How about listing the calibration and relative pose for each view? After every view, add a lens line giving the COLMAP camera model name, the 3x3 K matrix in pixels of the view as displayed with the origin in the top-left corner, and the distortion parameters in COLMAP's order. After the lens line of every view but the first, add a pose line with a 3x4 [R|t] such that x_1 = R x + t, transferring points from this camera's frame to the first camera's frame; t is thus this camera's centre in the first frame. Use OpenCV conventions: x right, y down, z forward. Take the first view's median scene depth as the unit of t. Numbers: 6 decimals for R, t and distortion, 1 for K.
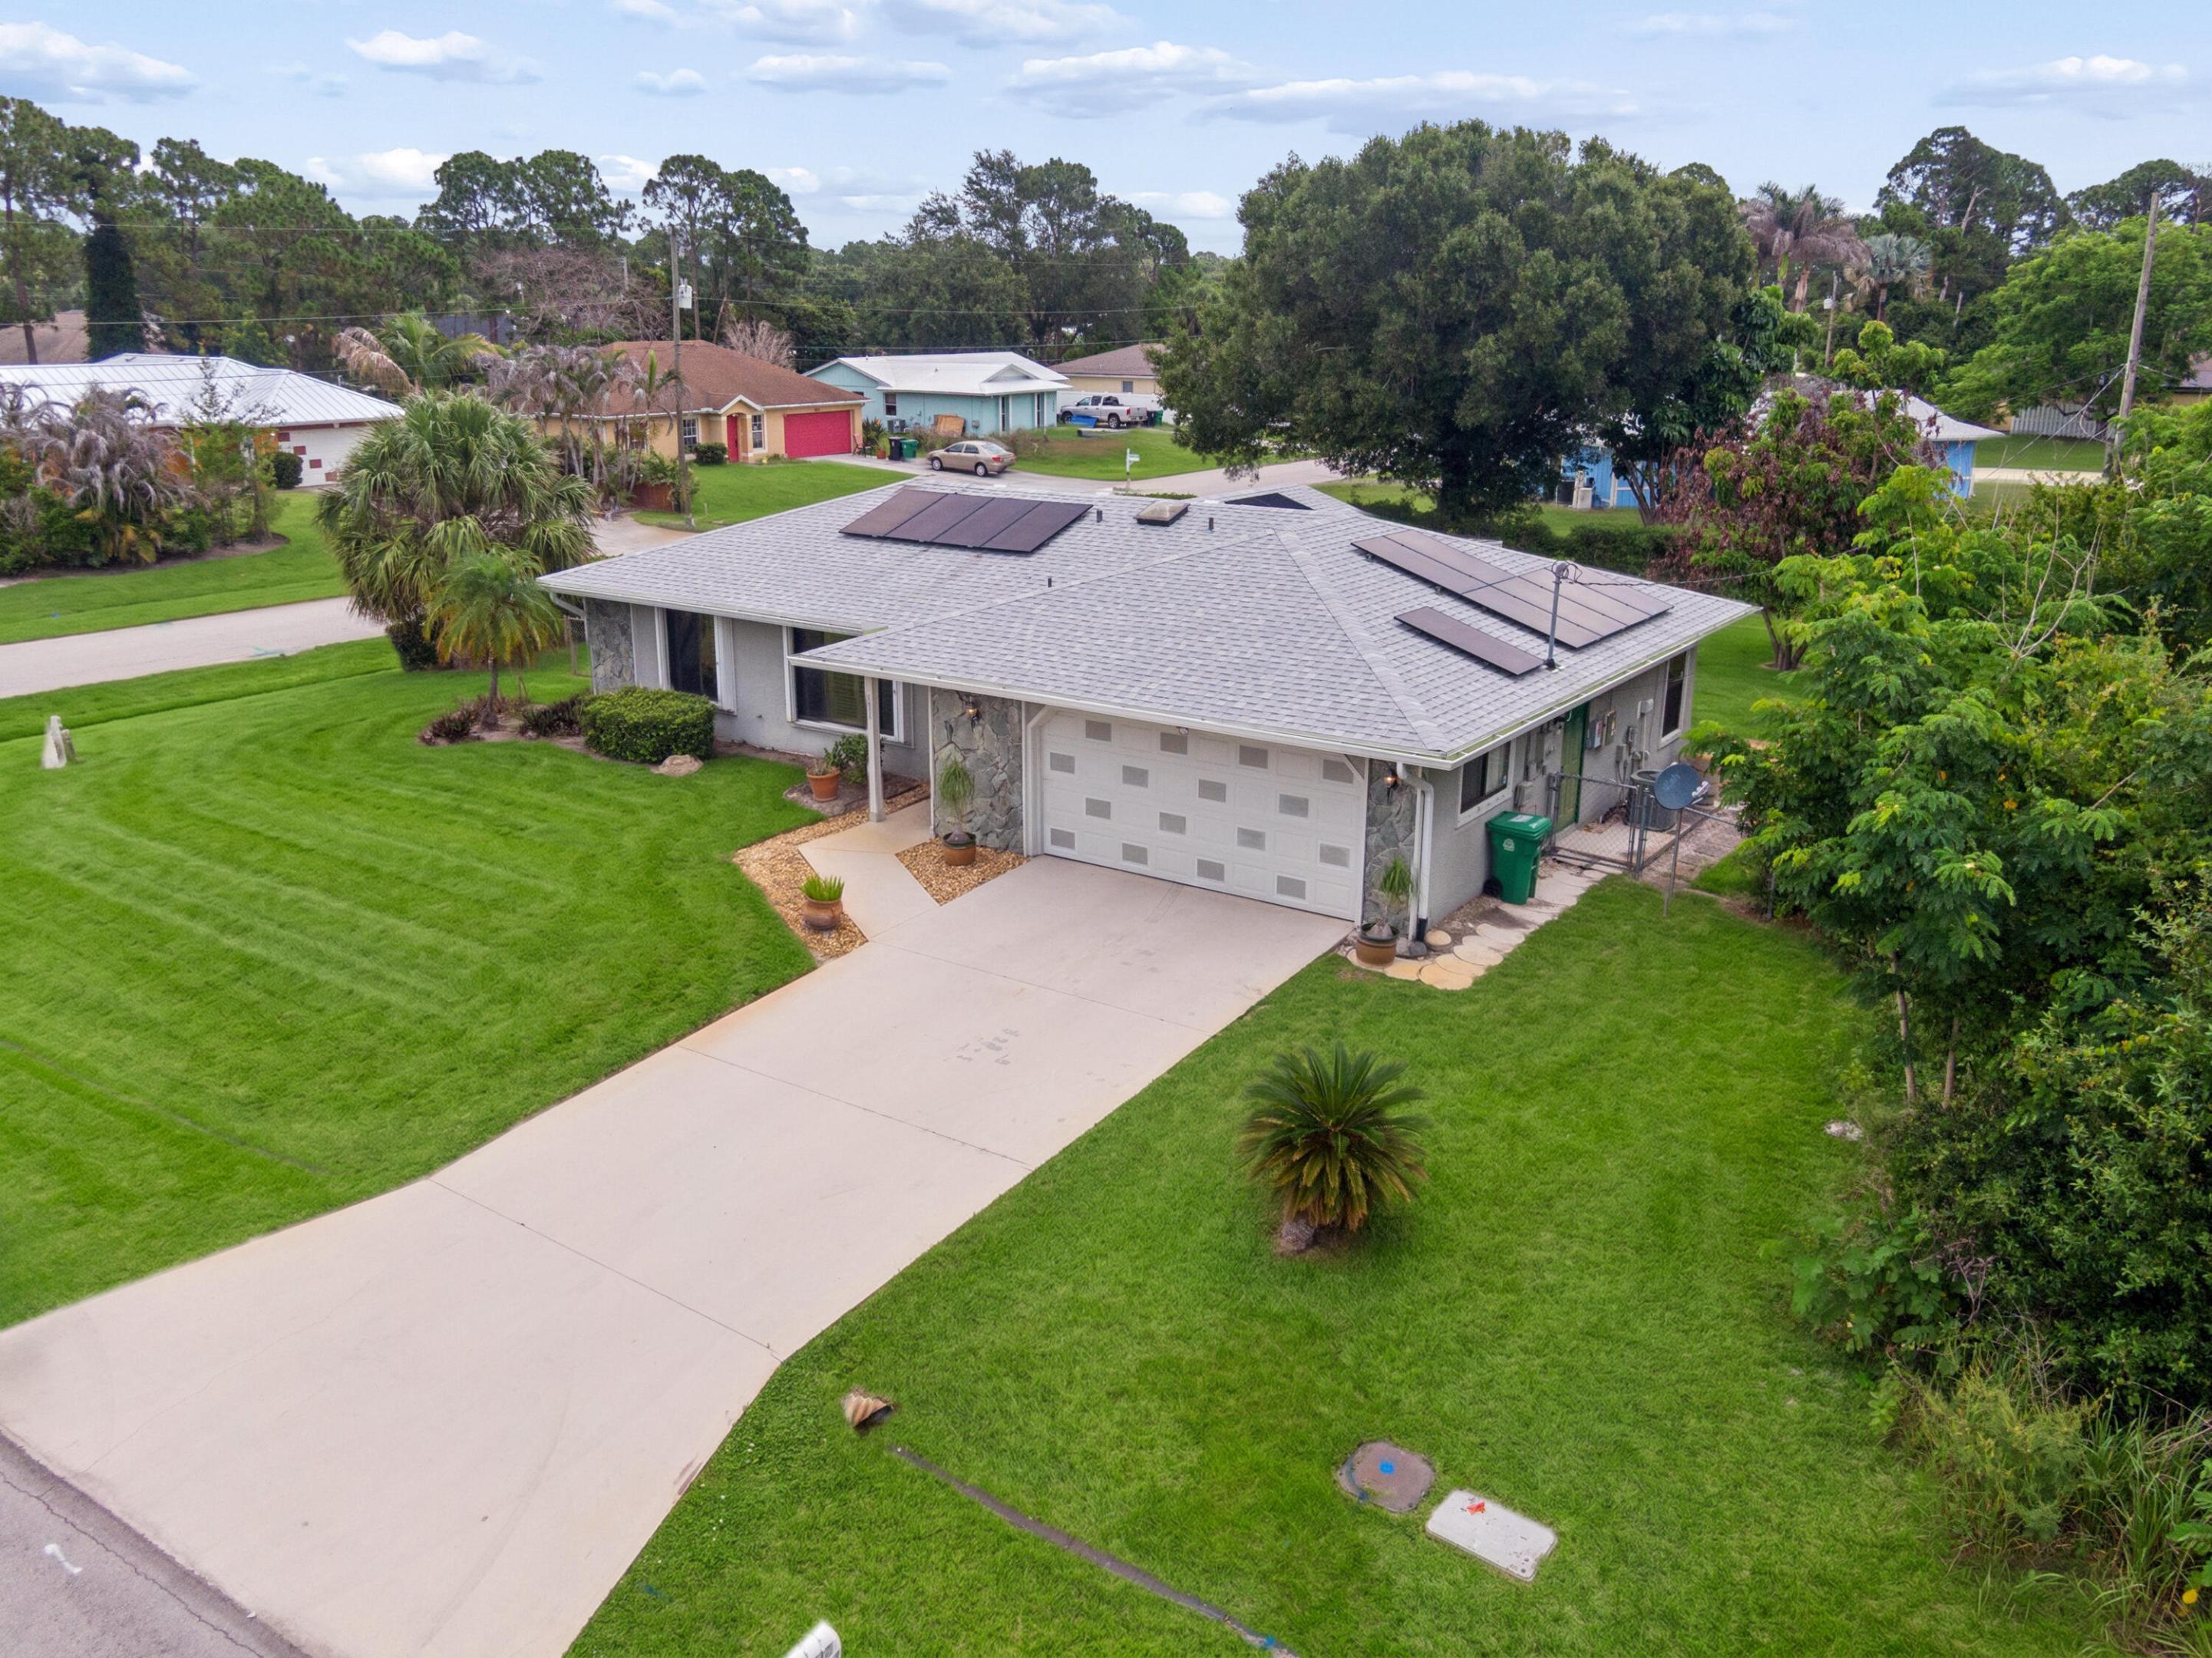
lens RADIAL K [[1815.3, 0, 1106.0], [0, 1815.3, 829.0], [0, 0, 1]] dist [0.012565, 0.003771]
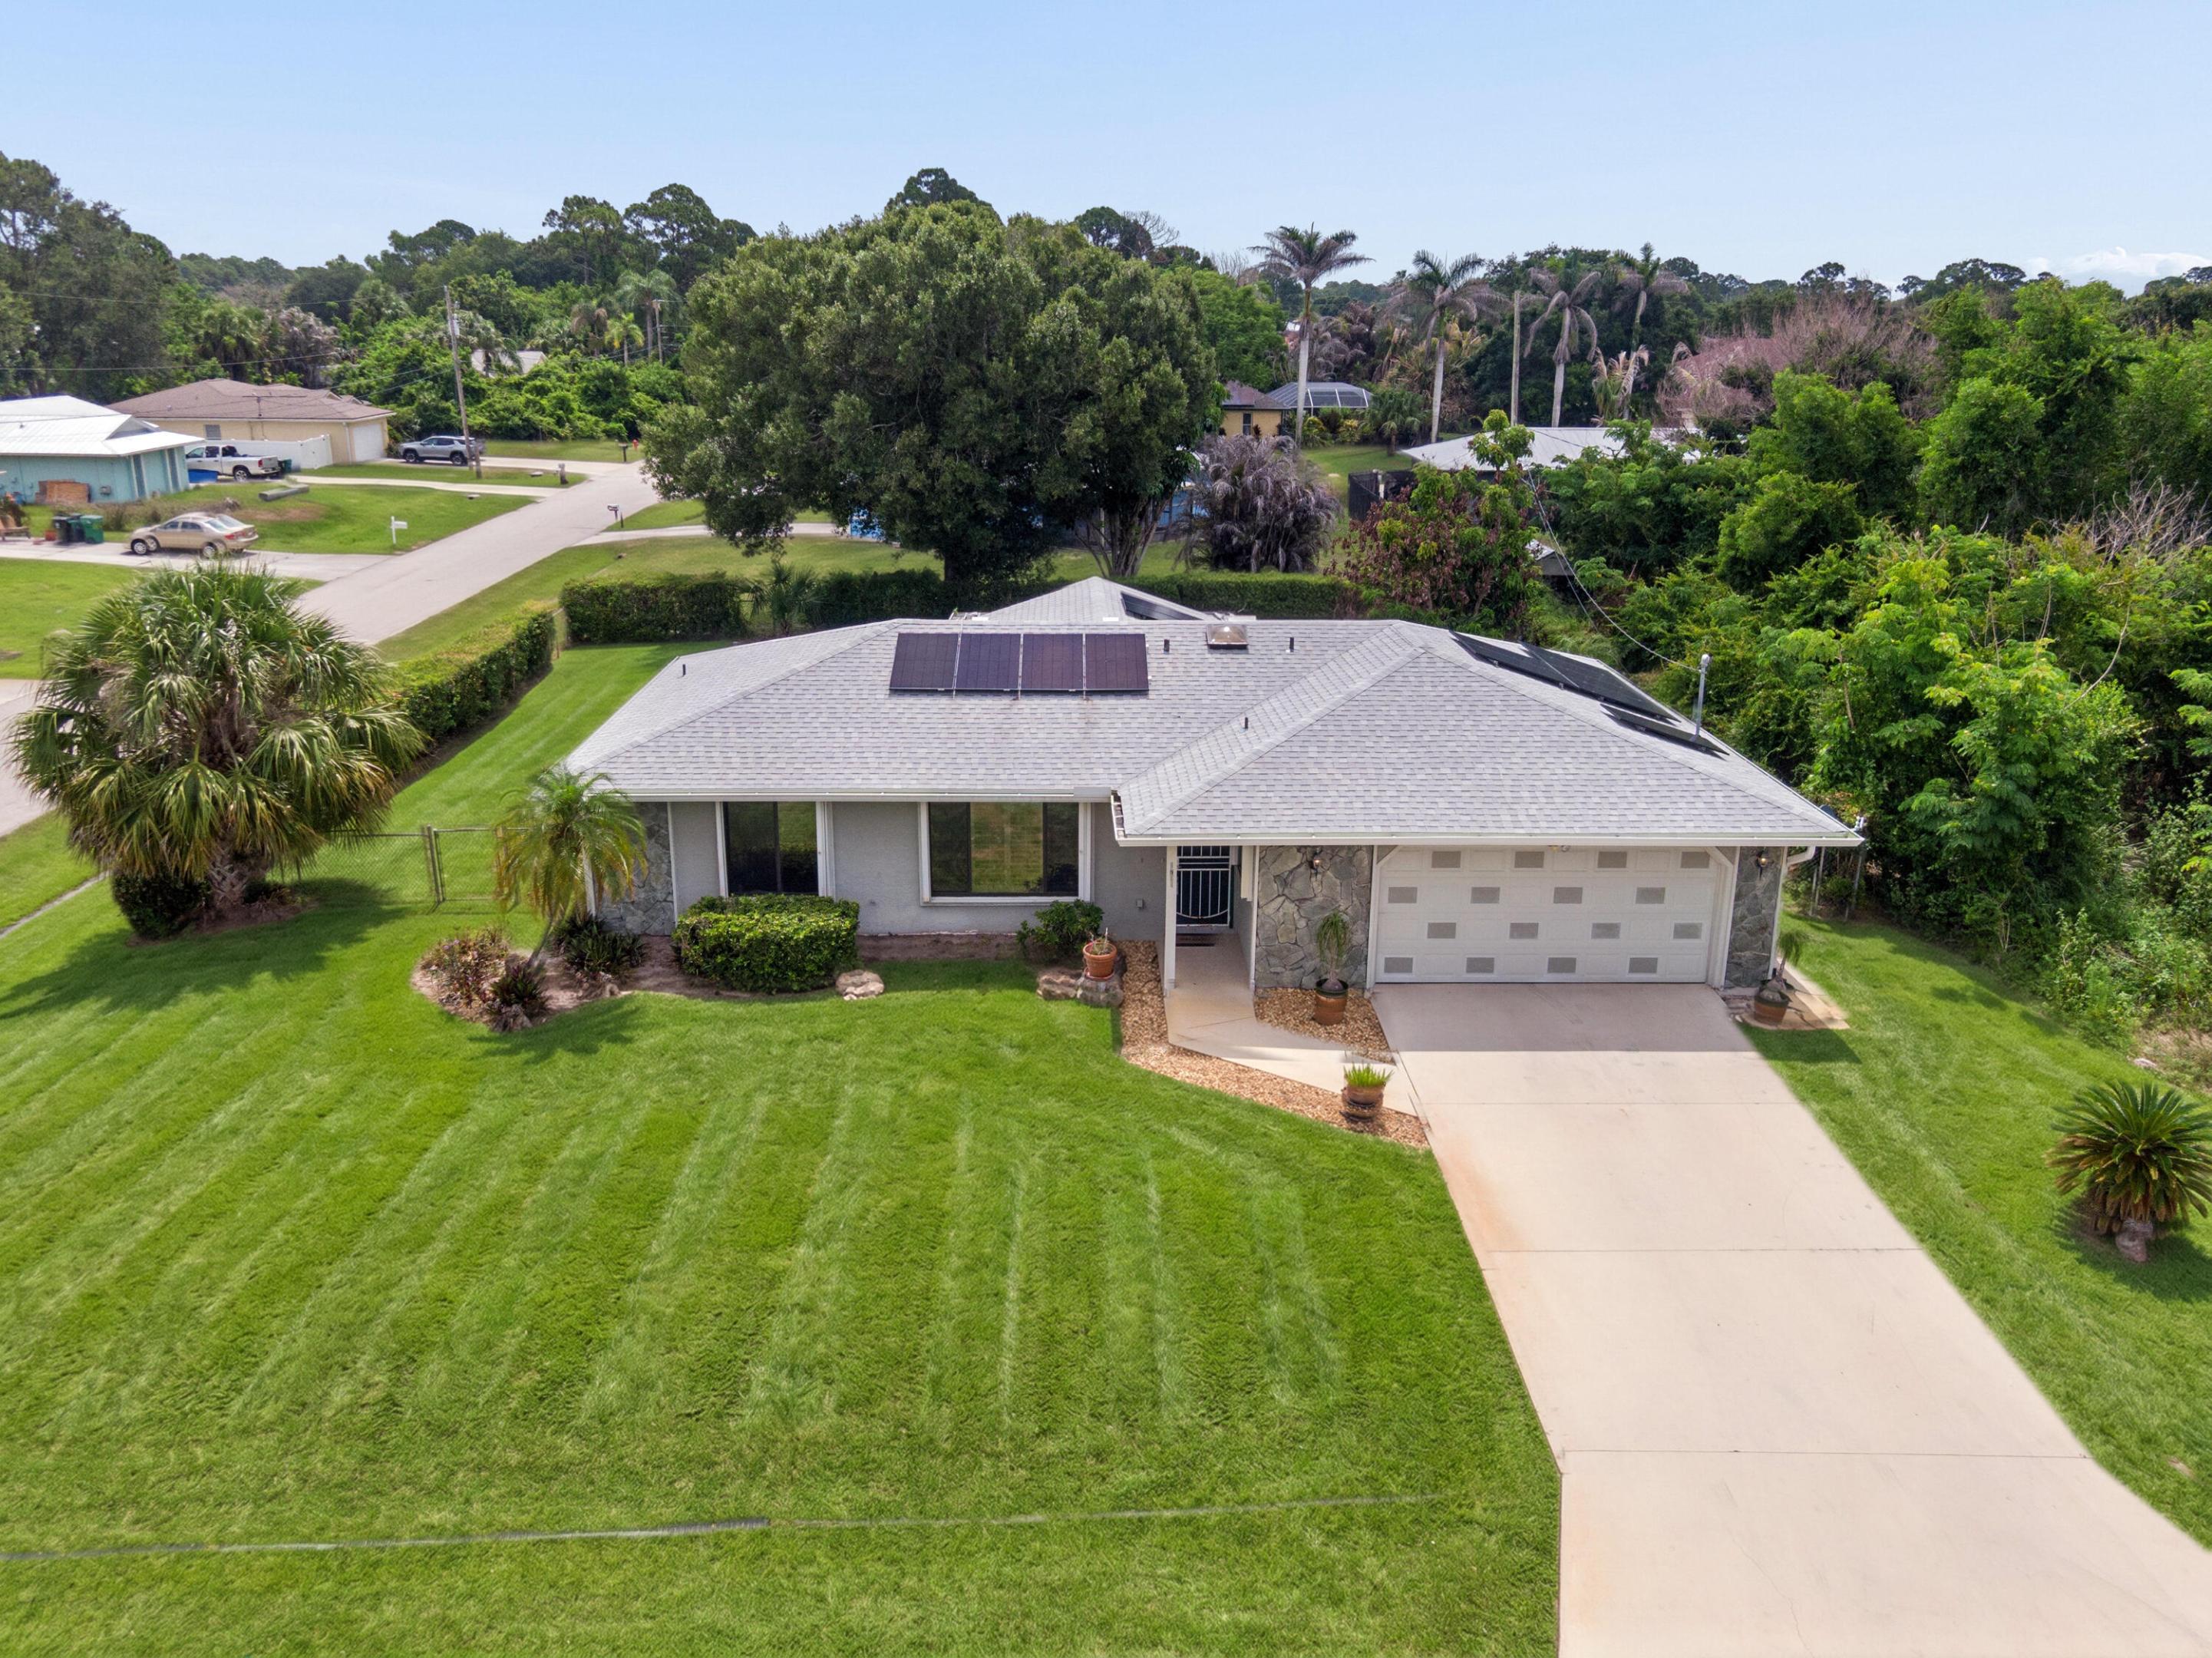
lens RADIAL K [[1775.3, 0, 1097.6], [0, 1775.3, 872.2], [0, 0, 1]] dist [0.009741, -0.007581]
pose [[0.800190, -0.184491, 0.570666, -0.622619], [0.164229, 0.982546, 0.087366, -0.139845], [-0.576824, 0.023810, 0.816522, 0.208830]]
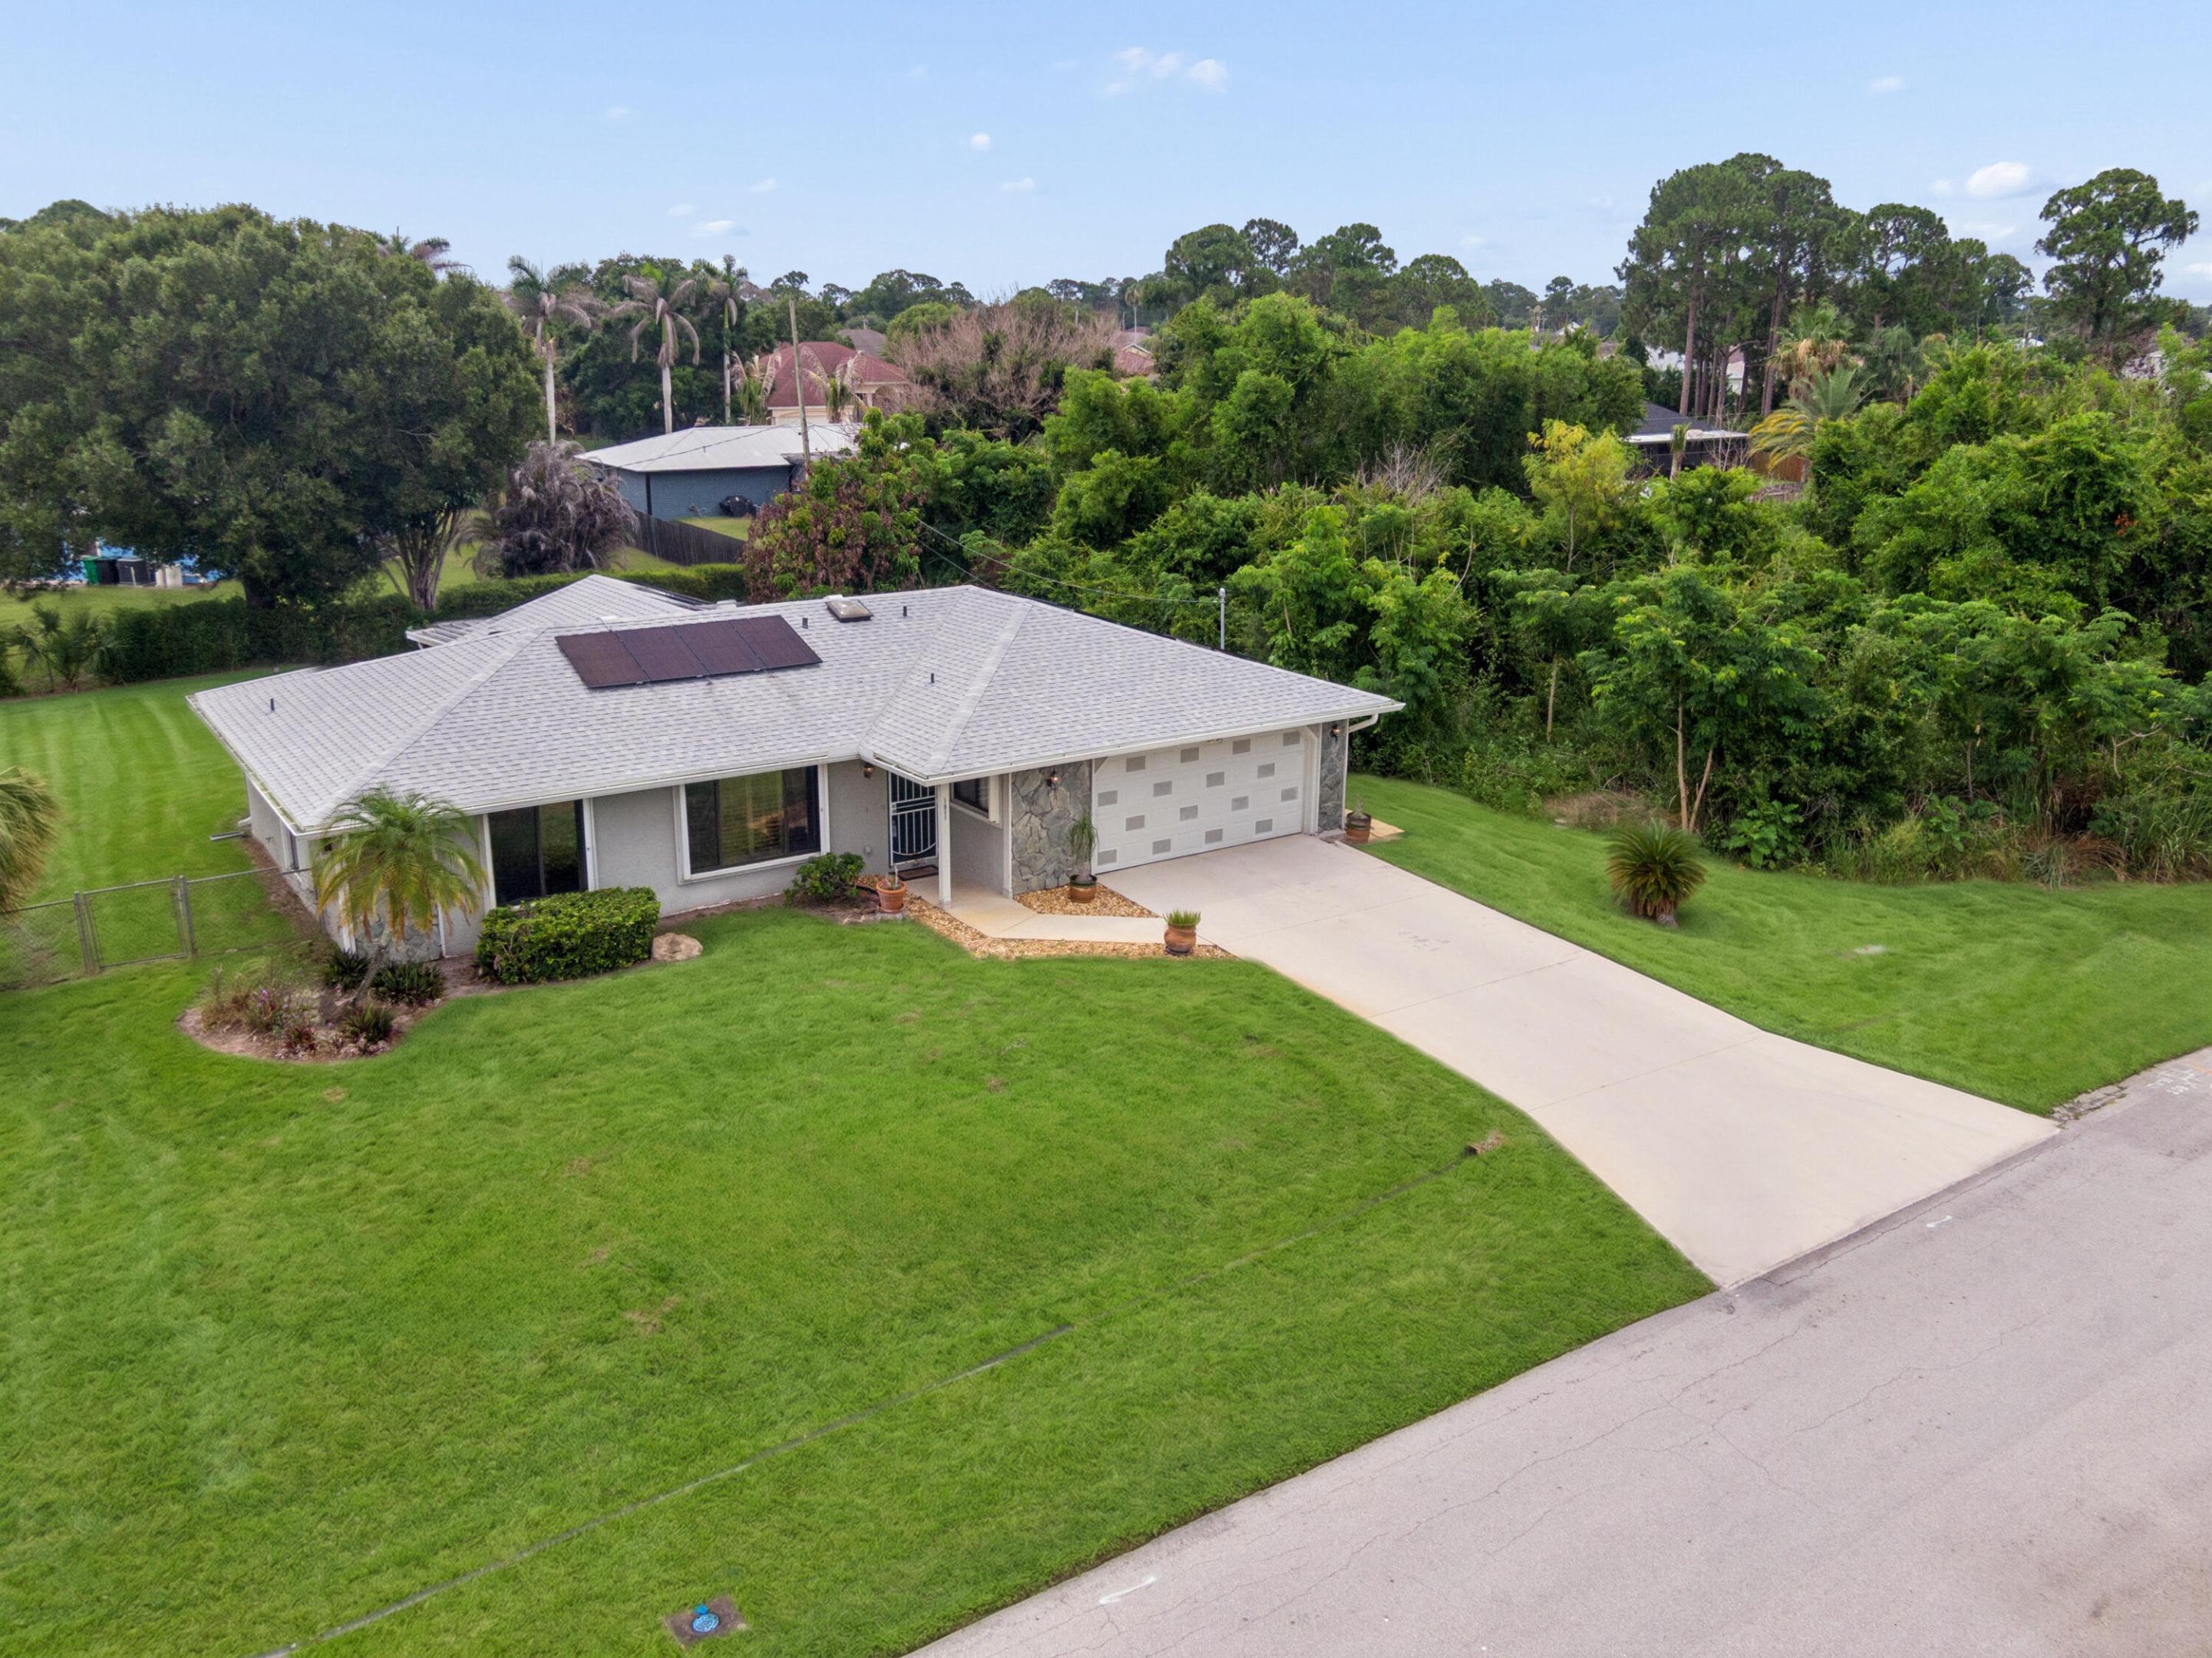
lens RADIAL K [[1815.3, 0, 1106.0], [0, 1815.3, 829.0], [0, 0, 1]] dist [0.012565, 0.003771]
pose [[0.329102, -0.263072, 0.906910, -0.988390], [0.258403, 0.948840, 0.181465, -0.206213], [-0.908251, 0.174628, 0.380244, 0.422478]]
